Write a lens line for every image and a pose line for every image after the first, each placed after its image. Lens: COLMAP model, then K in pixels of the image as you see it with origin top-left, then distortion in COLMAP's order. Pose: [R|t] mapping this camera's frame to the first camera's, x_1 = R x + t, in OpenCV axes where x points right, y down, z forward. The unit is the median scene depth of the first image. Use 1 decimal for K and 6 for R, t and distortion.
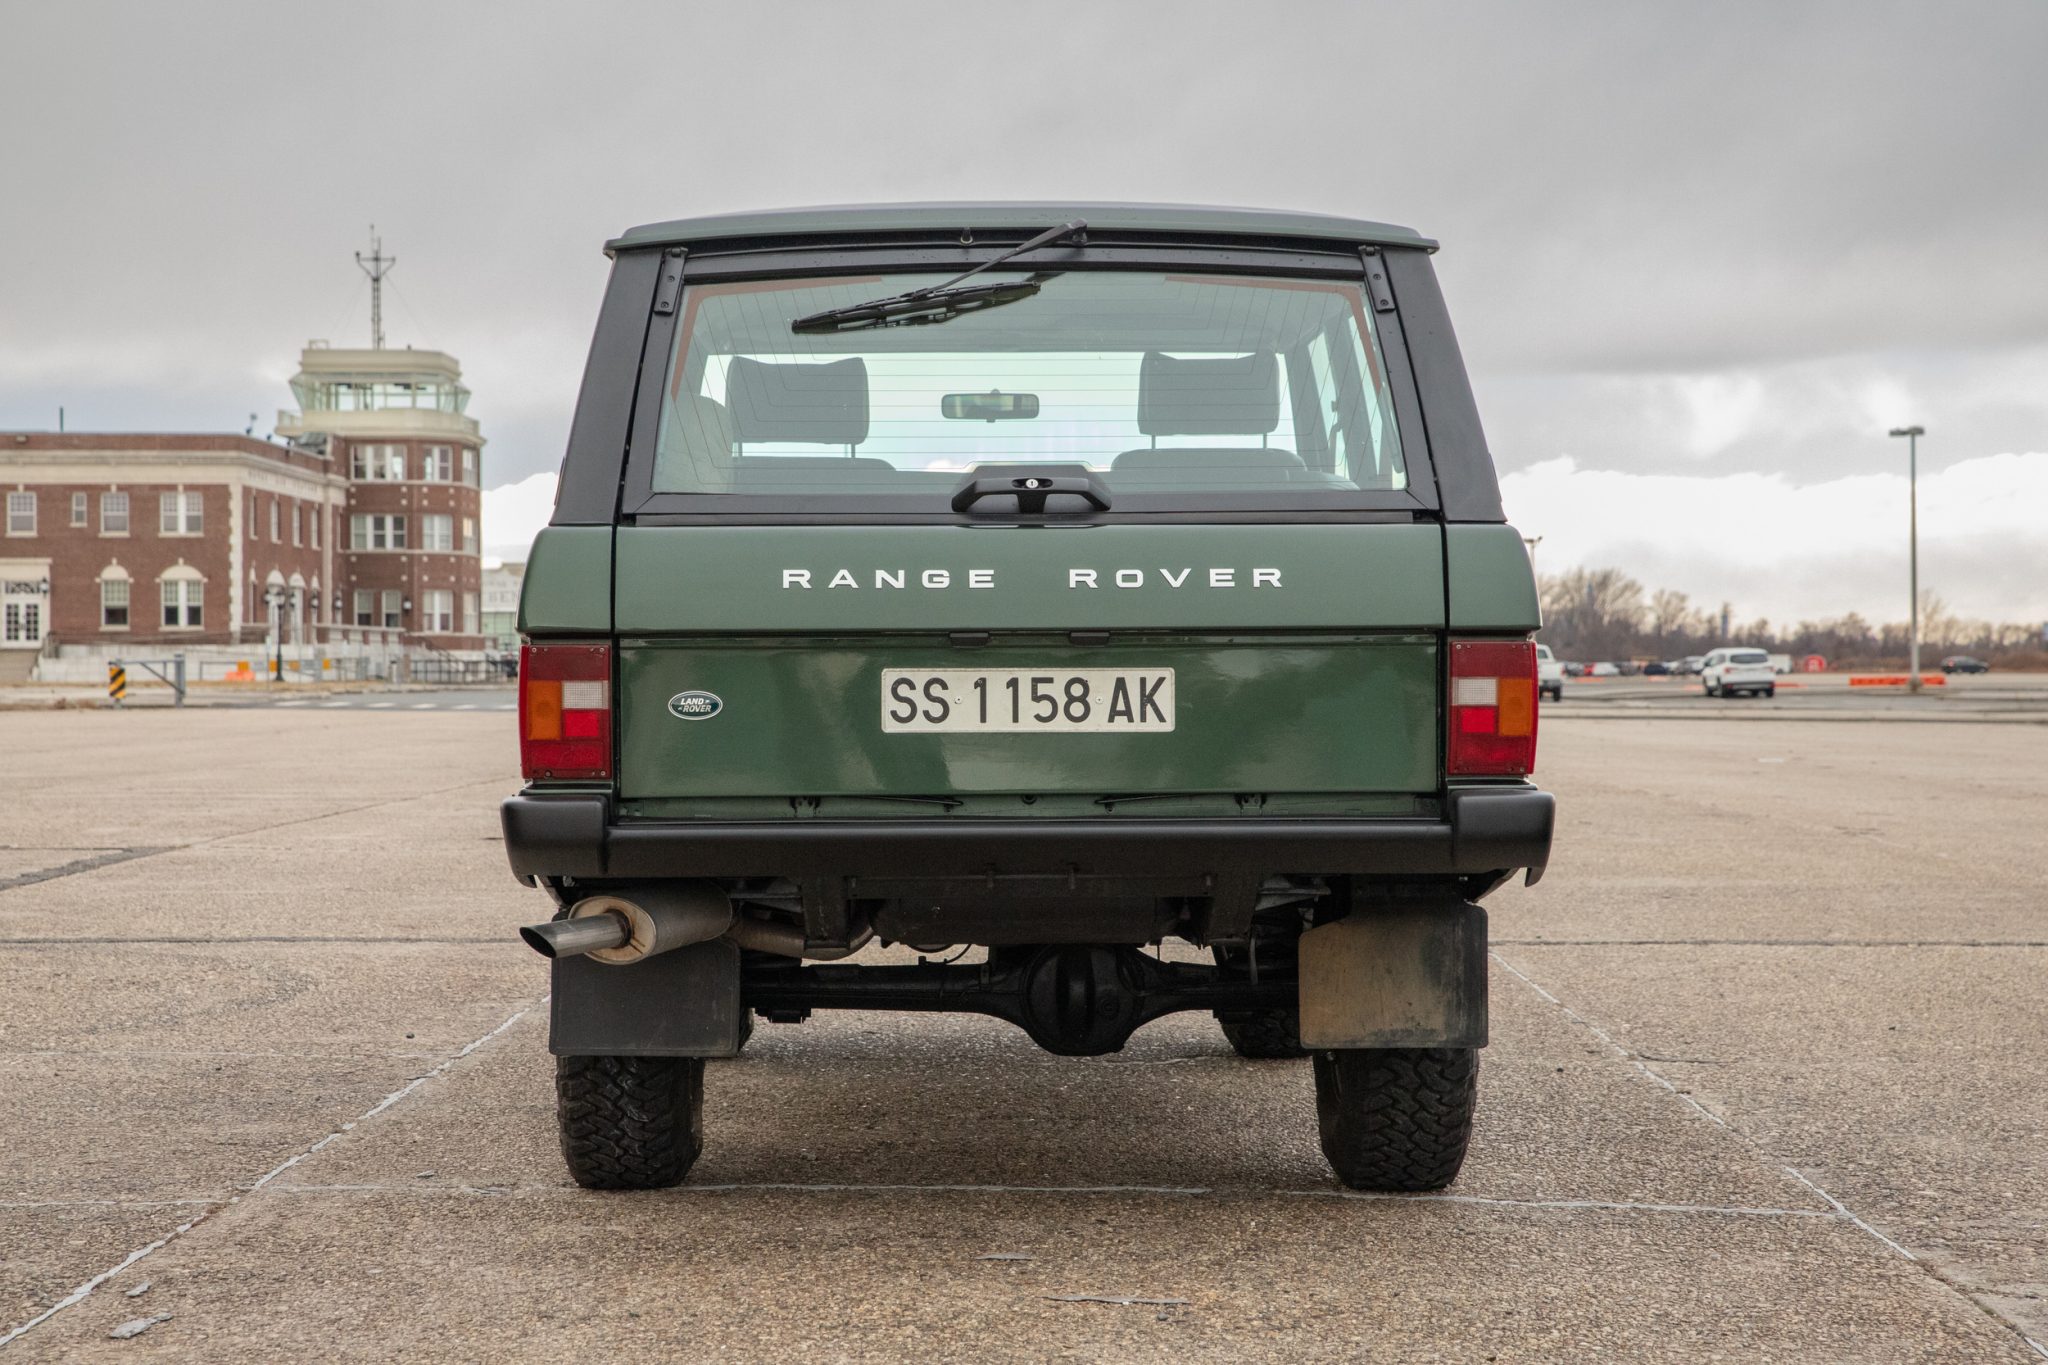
lens RADIAL K [[3951.1, 0, 1024.0], [0, 3951.1, 682.5], [0, 0, 1]] dist [0.067901, 0.126287]
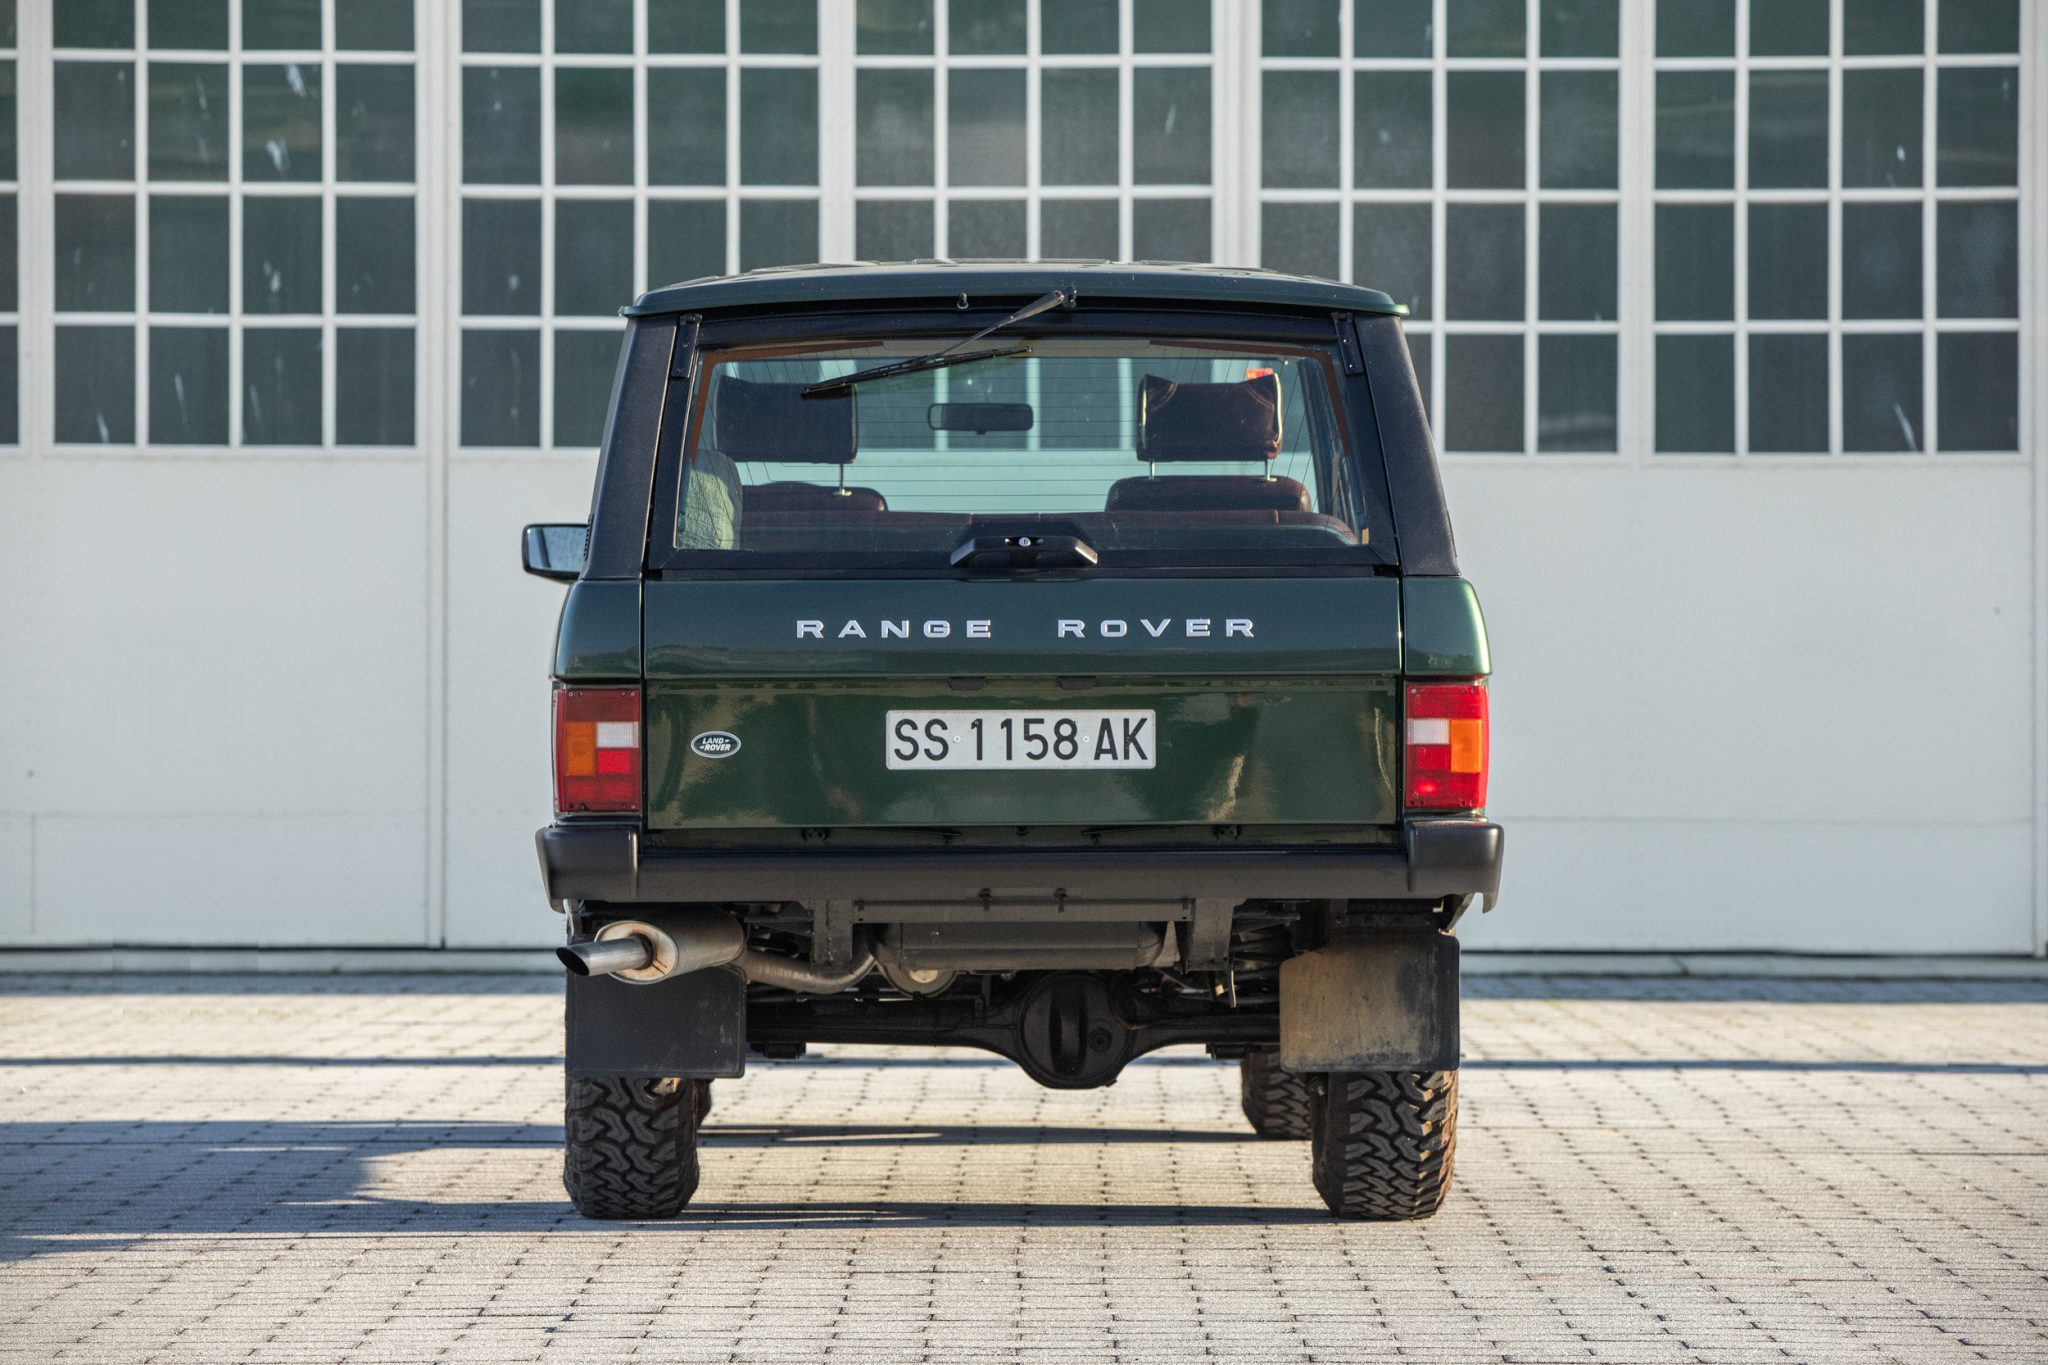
lens RADIAL K [[8802.8, 0, 1060.8], [0, 8802.8, 681.6], [0, 0, 1]] dist [0.304904, 6.762986]
pose [[0.999960, -0.000145, 0.008990, -0.009769], [0.000119, 0.999996, 0.002835, -0.018316], [-0.008991, -0.002833, 0.999956, -1.426513]]
